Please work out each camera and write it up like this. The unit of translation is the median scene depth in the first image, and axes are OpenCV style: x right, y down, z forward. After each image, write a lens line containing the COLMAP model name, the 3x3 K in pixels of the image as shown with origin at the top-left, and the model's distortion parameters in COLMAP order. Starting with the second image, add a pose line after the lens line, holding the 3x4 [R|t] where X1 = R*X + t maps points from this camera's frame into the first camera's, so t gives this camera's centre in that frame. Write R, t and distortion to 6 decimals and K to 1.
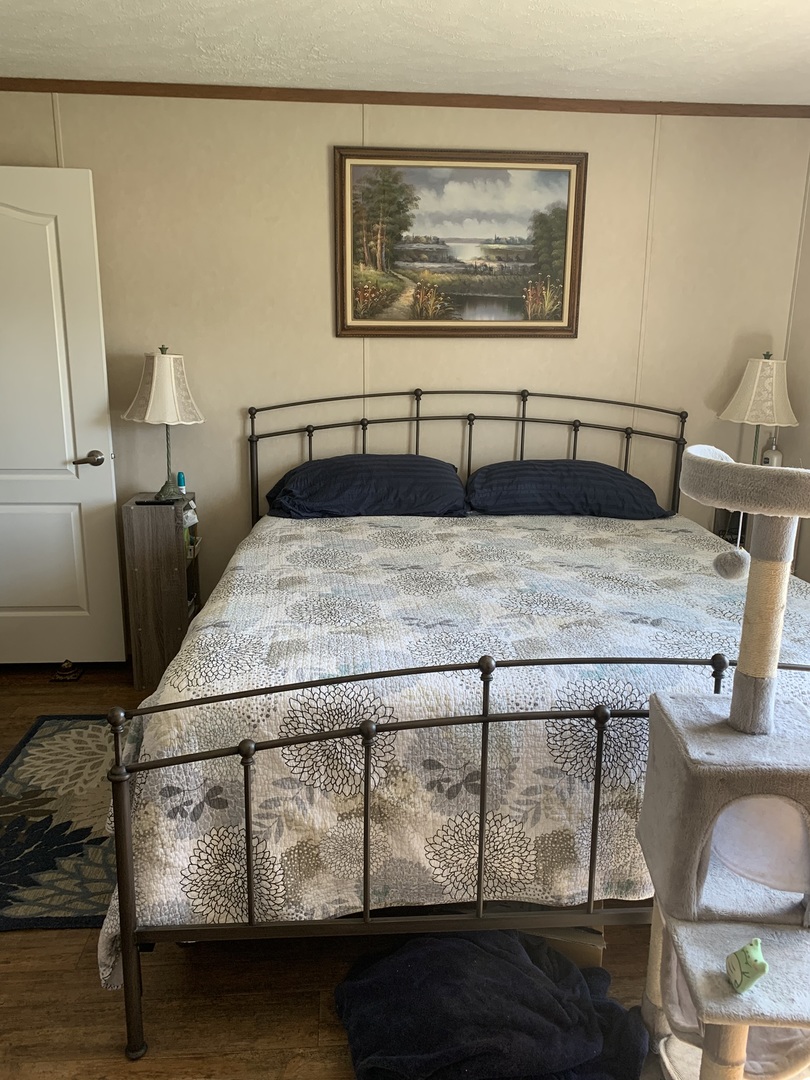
lens RADIAL K [[826.6, 0, 408.5], [0, 826.6, 537.8], [0, 0, 1]] dist [0.015478, -0.008140]
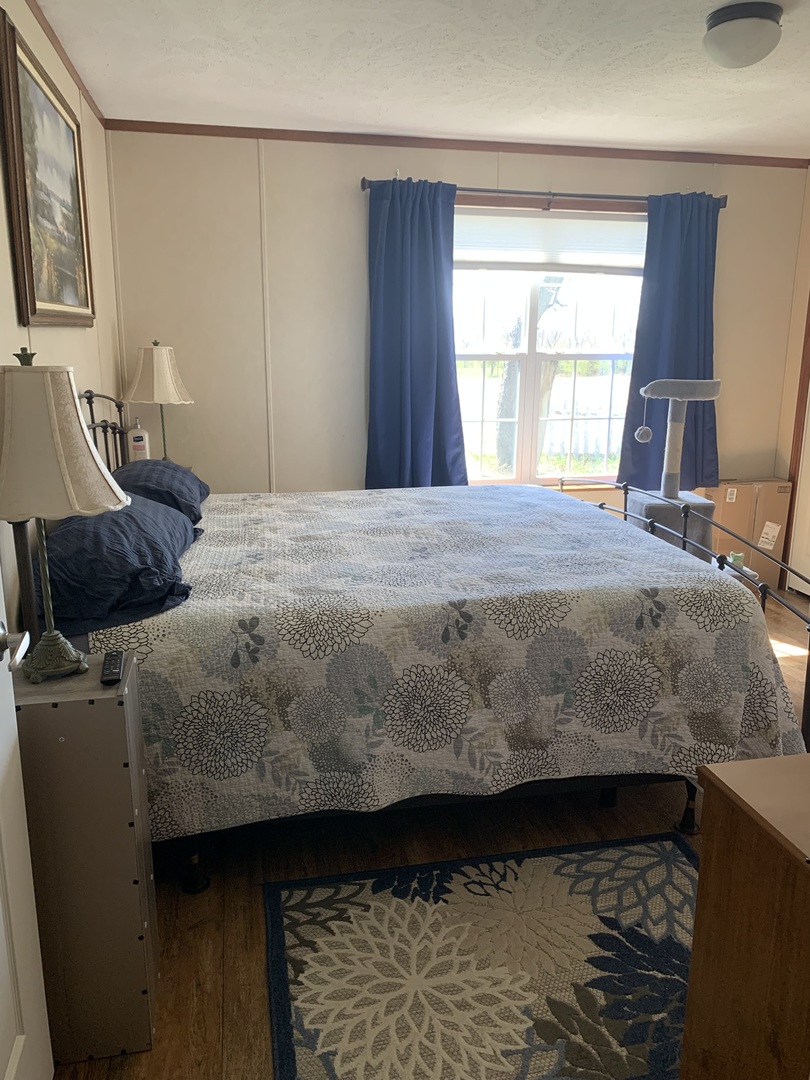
lens RADIAL K [[826.6, 0, 408.5], [0, 826.6, 537.8], [0, 0, 1]] dist [0.015478, -0.008140]
pose [[-0.138624, -0.245836, 0.959348, -0.989801], [0.211386, 0.939031, 0.271175, -0.270153], [-0.967522, 0.240384, -0.078206, 1.075168]]
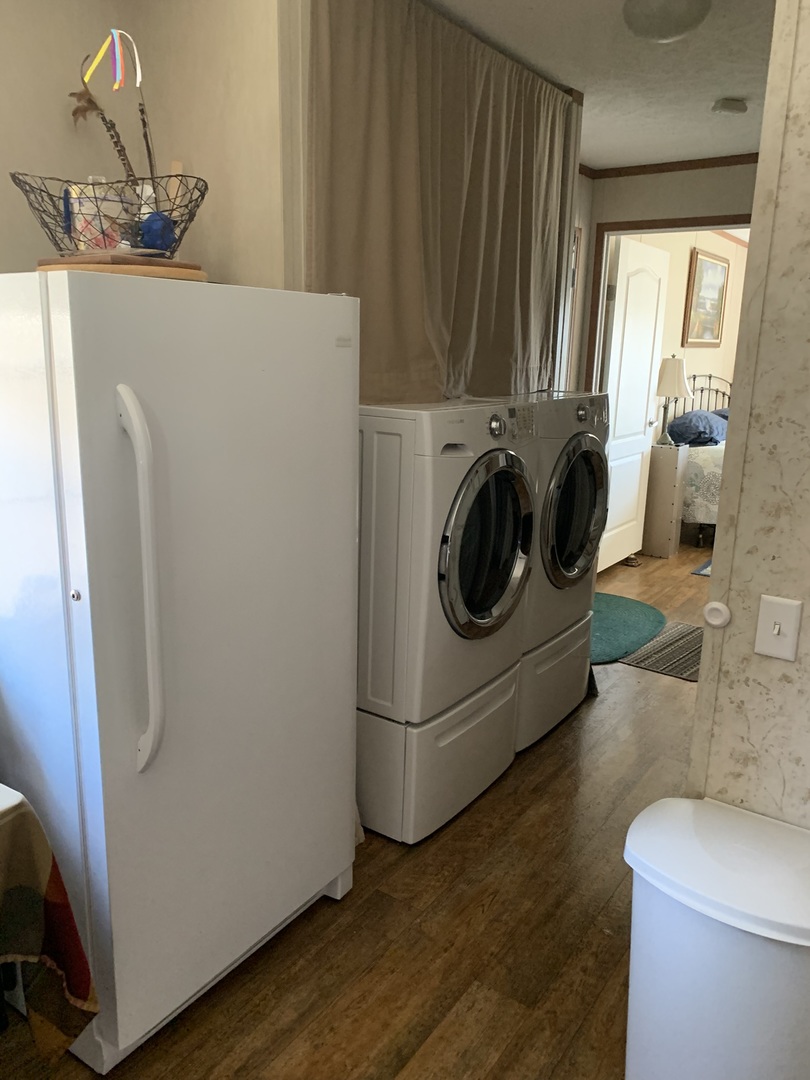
lens RADIAL K [[826.6, 0, 408.5], [0, 826.6, 537.8], [0, 0, 1]] dist [0.015478, -0.008140]
pose [[0.621166, -0.177117, 0.763401, -2.548440], [0.161702, 0.982131, 0.096290, -0.140452], [-0.766815, 0.063631, 0.638707, 0.430211]]
